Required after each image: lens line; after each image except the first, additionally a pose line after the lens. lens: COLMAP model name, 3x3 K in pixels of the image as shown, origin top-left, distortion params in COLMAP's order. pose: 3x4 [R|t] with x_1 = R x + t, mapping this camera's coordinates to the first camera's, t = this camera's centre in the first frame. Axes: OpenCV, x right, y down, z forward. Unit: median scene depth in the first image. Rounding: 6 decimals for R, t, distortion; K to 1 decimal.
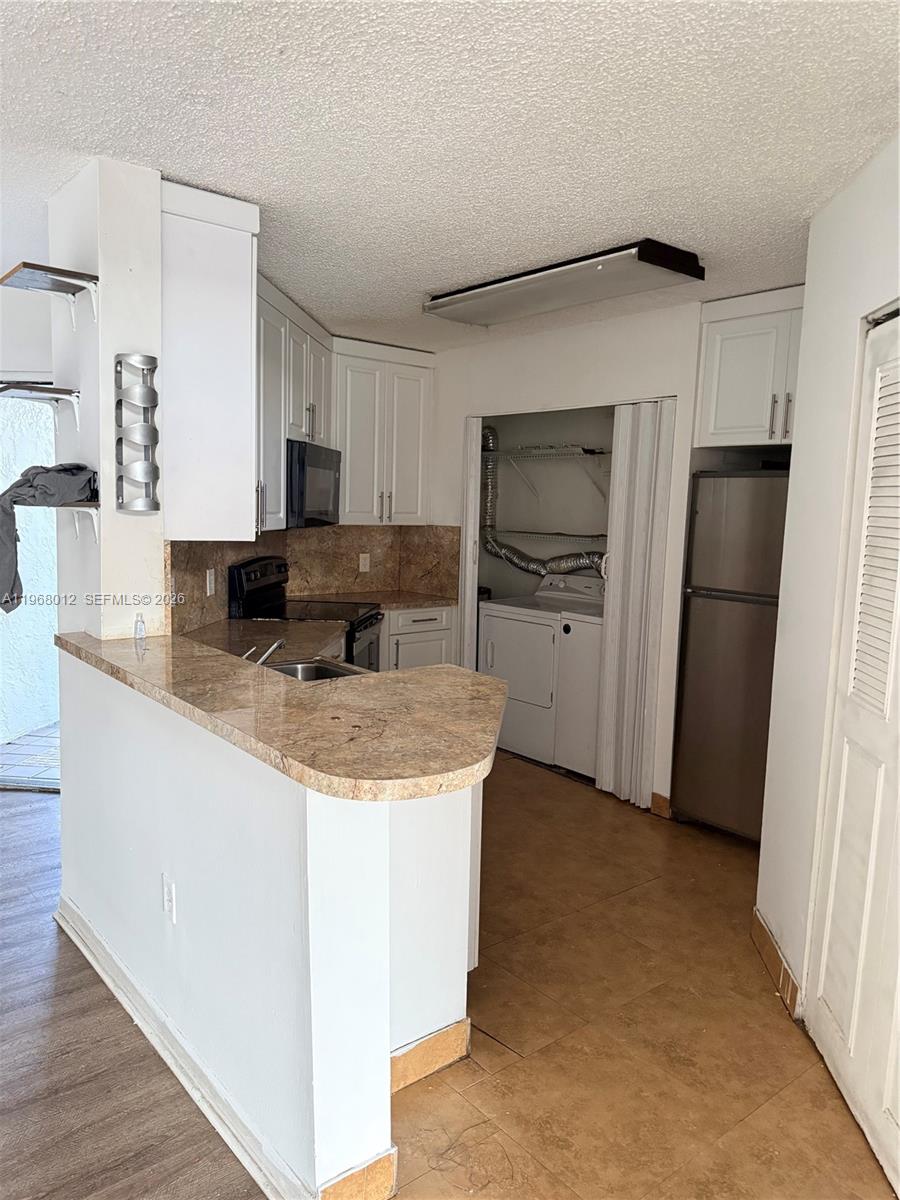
lens RADIAL K [[841.7, 0, 449.9], [0, 841.7, 603.6], [0, 0, 1]] dist [0.006394, -0.046551]
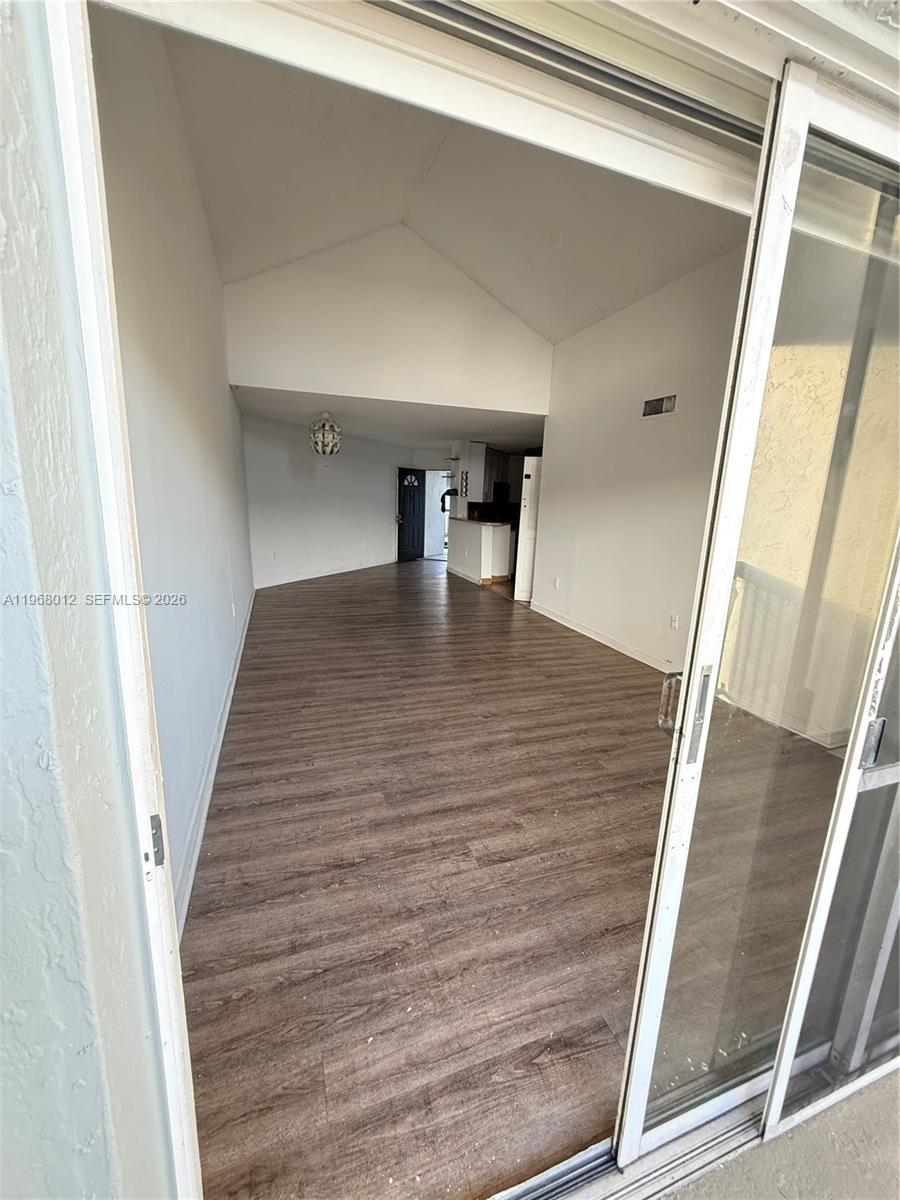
lens RADIAL K [[482.9, 0, 448.0], [0, 482.9, 598.9], [0, 0, 1]] dist [0.001768, -0.000063]
pose [[0.938865, 0.087928, -0.332869, 0.522863], [-0.063353, 0.994450, 0.083997, 0.236606], [0.338407, -0.057773, 0.939225, -1.643065]]
